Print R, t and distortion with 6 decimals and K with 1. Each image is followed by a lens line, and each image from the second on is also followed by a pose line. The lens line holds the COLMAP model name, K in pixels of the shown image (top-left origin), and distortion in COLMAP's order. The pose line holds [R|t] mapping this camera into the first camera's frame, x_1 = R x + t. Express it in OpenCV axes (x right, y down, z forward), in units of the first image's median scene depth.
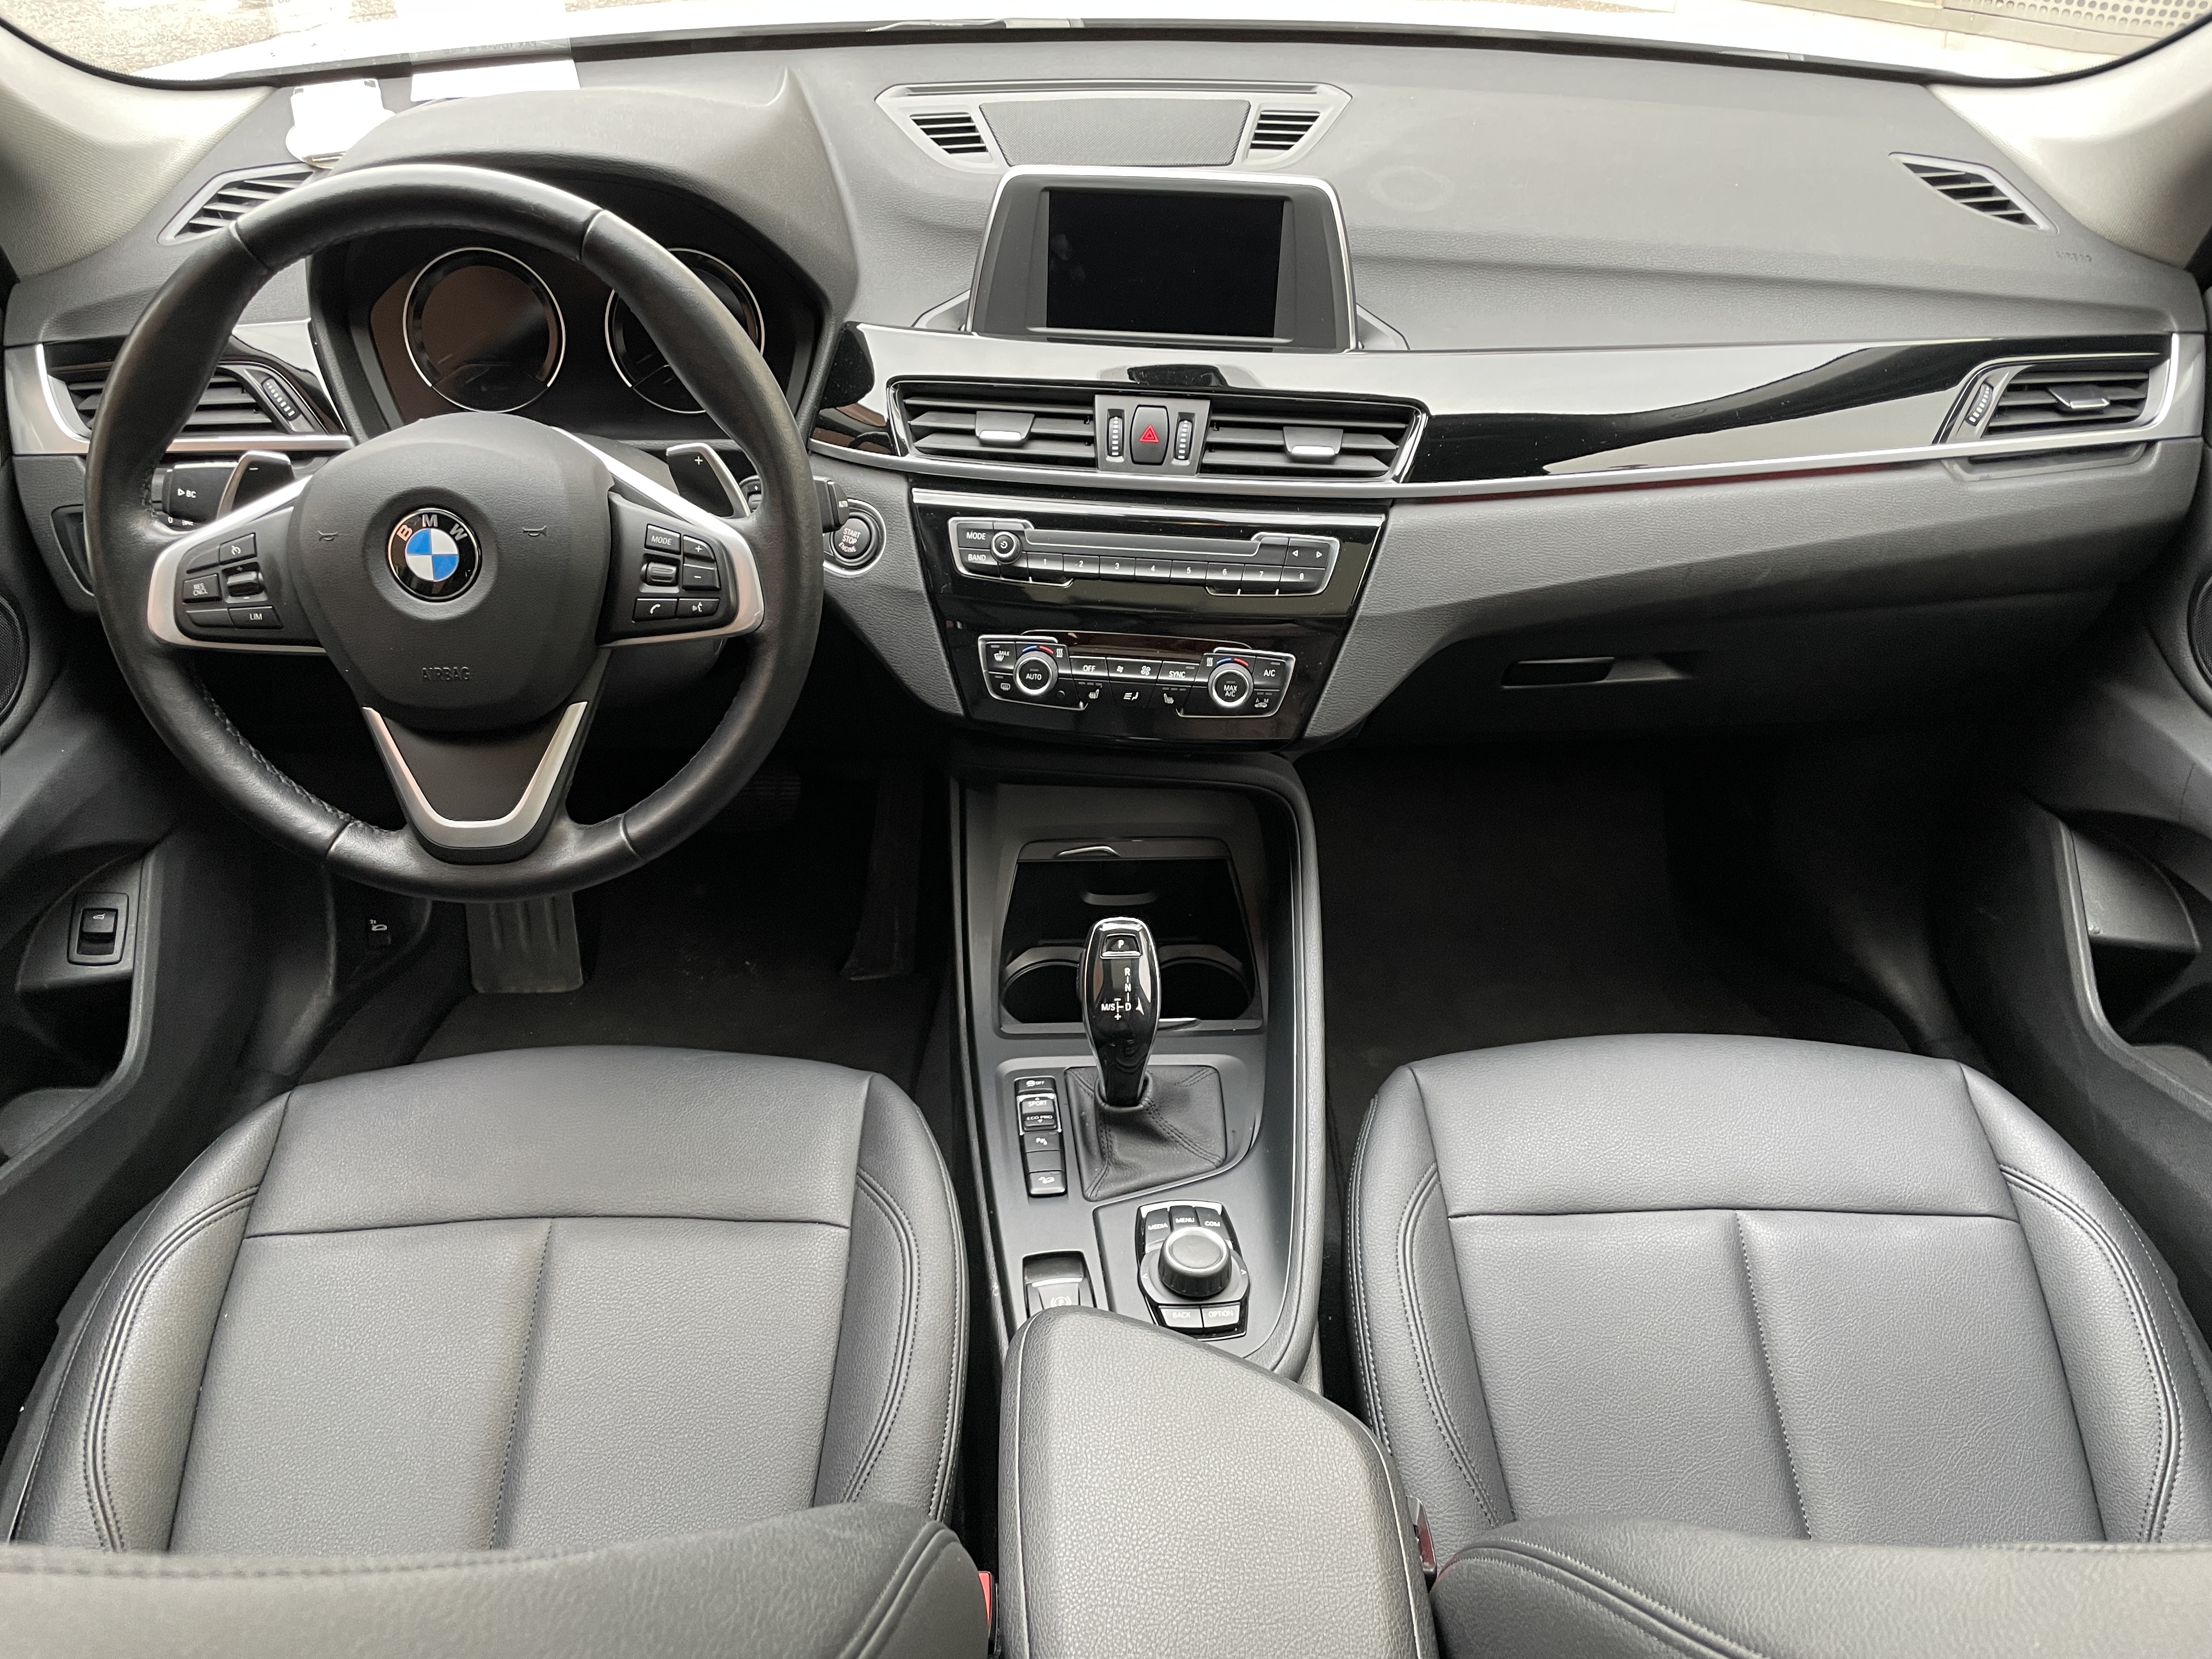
lens RADIAL K [[1643.6, 0, 1094.2], [0, 1643.6, 829.4], [0, 0, 1]] dist [0.059669, -0.094978]
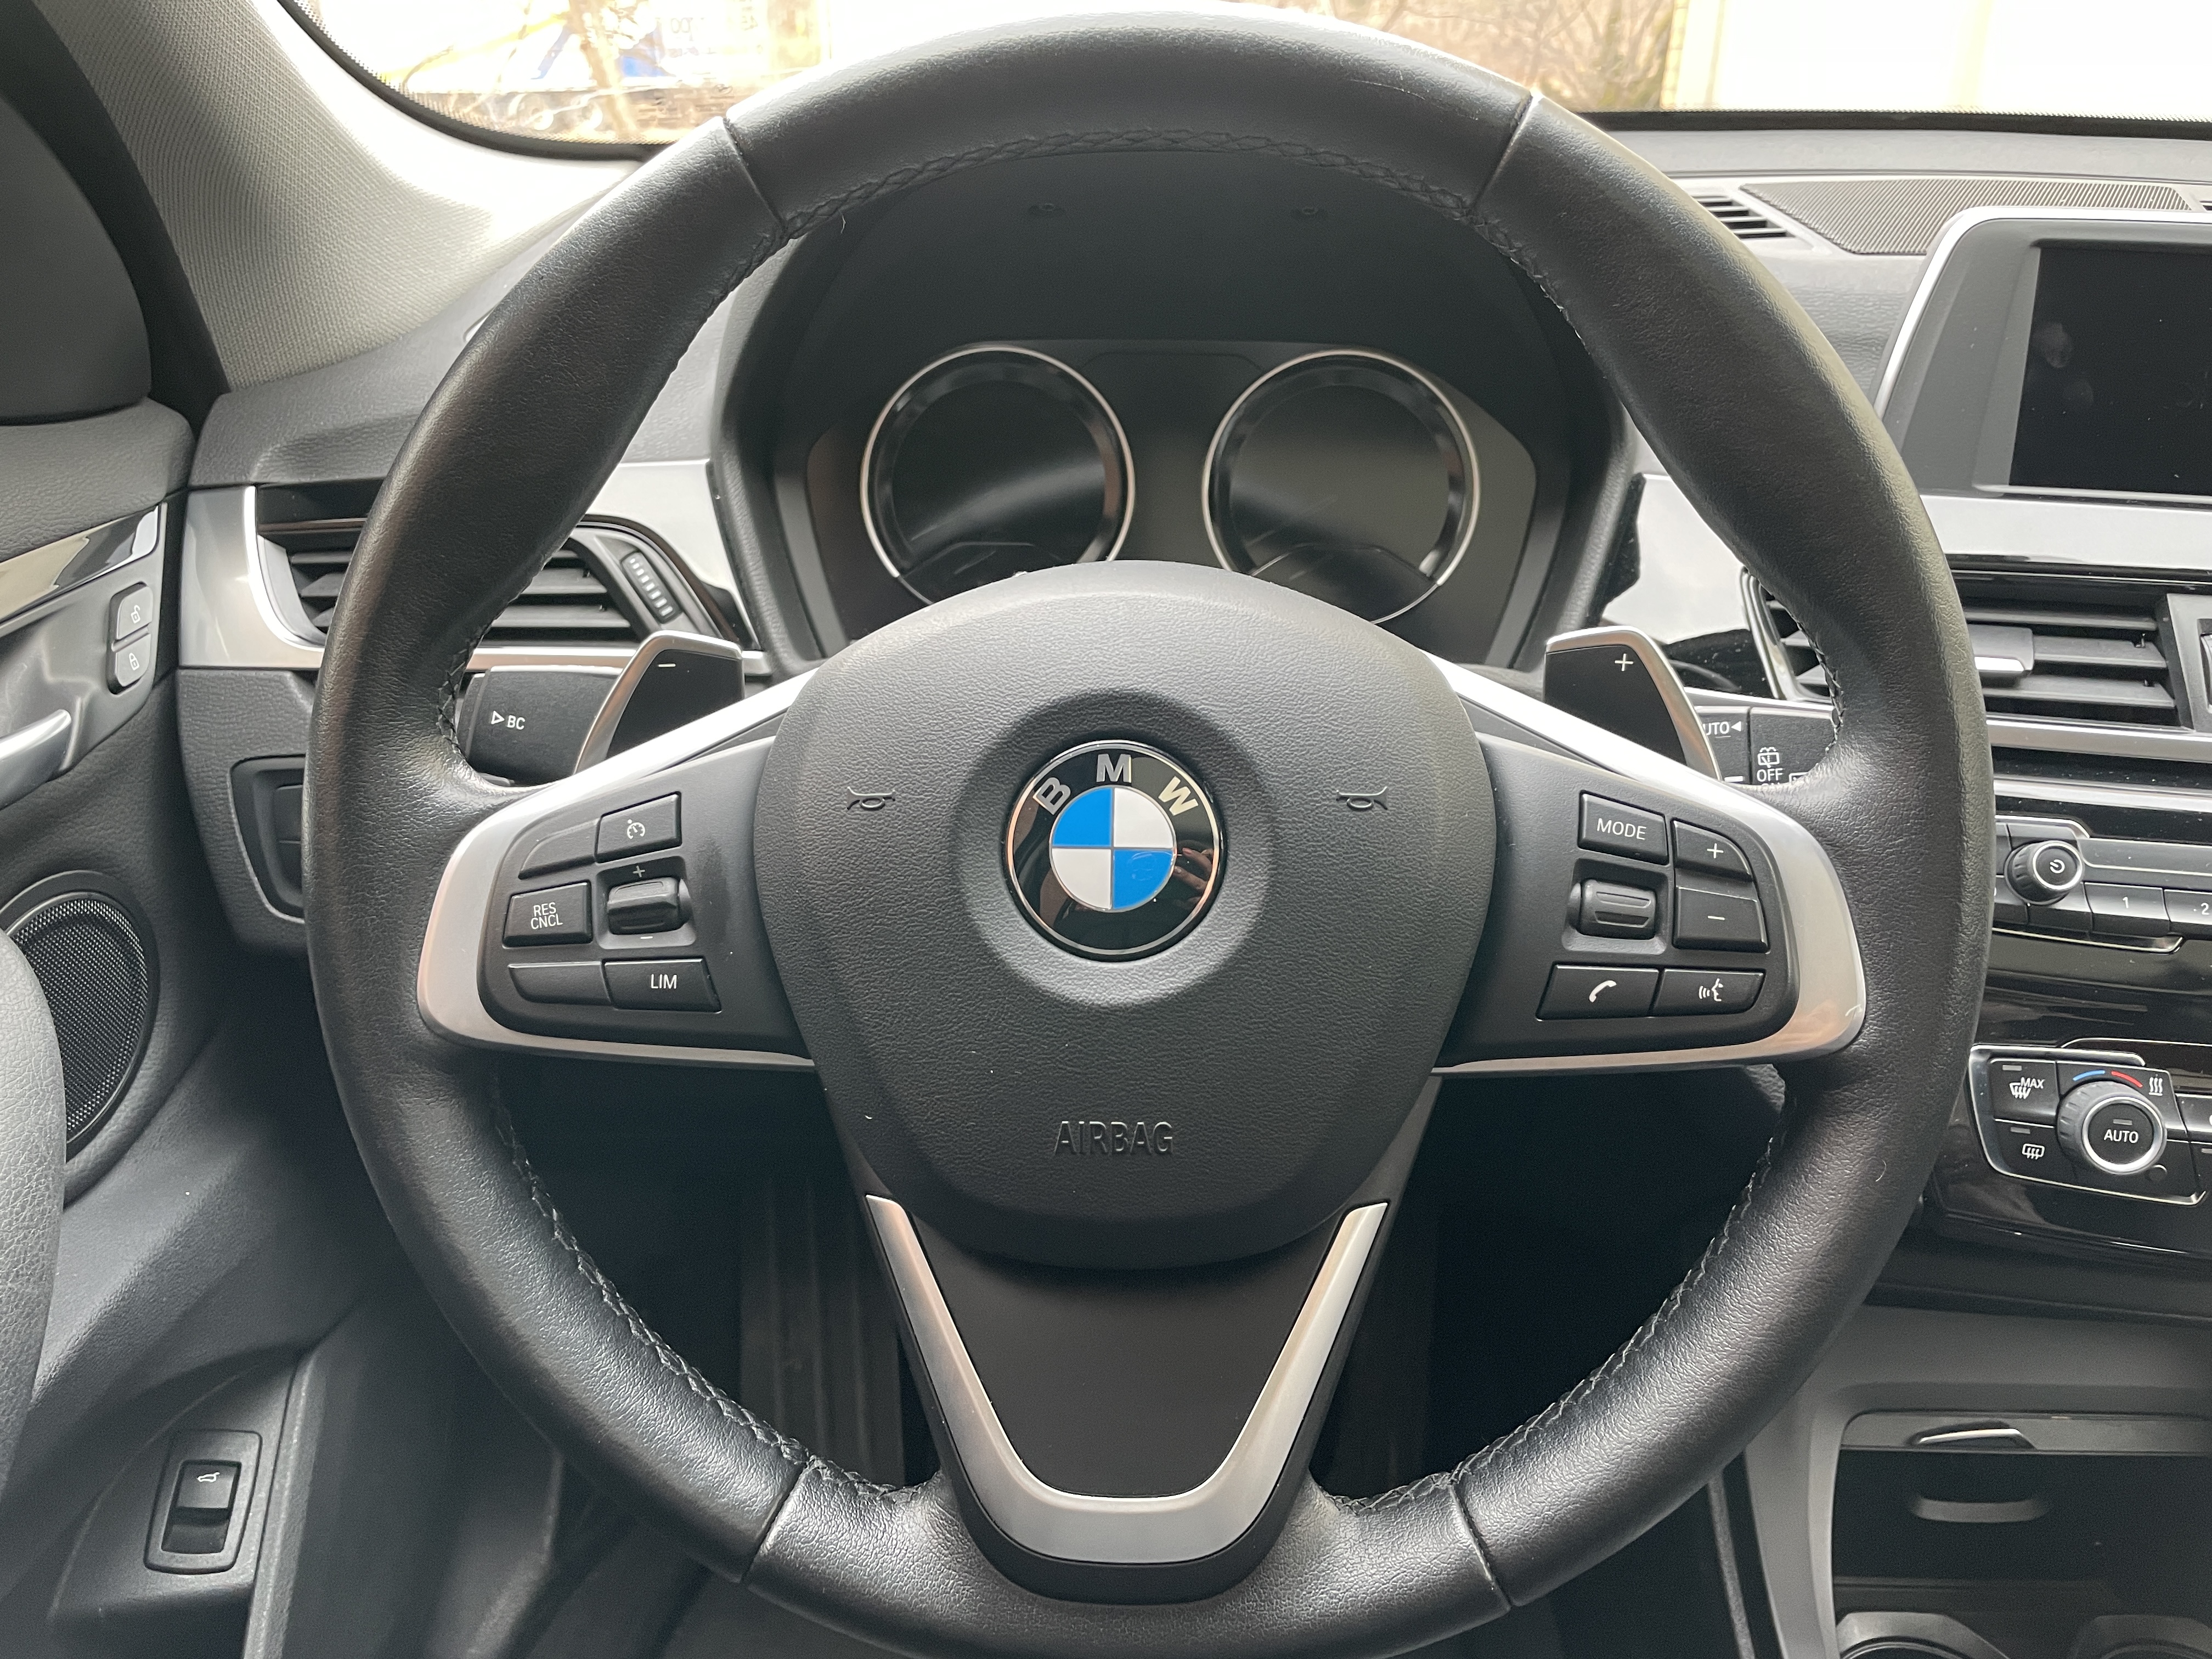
lens RADIAL K [[1643.6, 0, 1096.0], [0, 1643.6, 819.3], [0, 0, 1]] dist [0.059669, -0.094978]
pose [[0.997394, 0.024653, -0.067809, -0.349560], [-0.038257, 0.977526, -0.207315, -0.081250], [0.061174, 0.209369, 0.975921, 0.553841]]
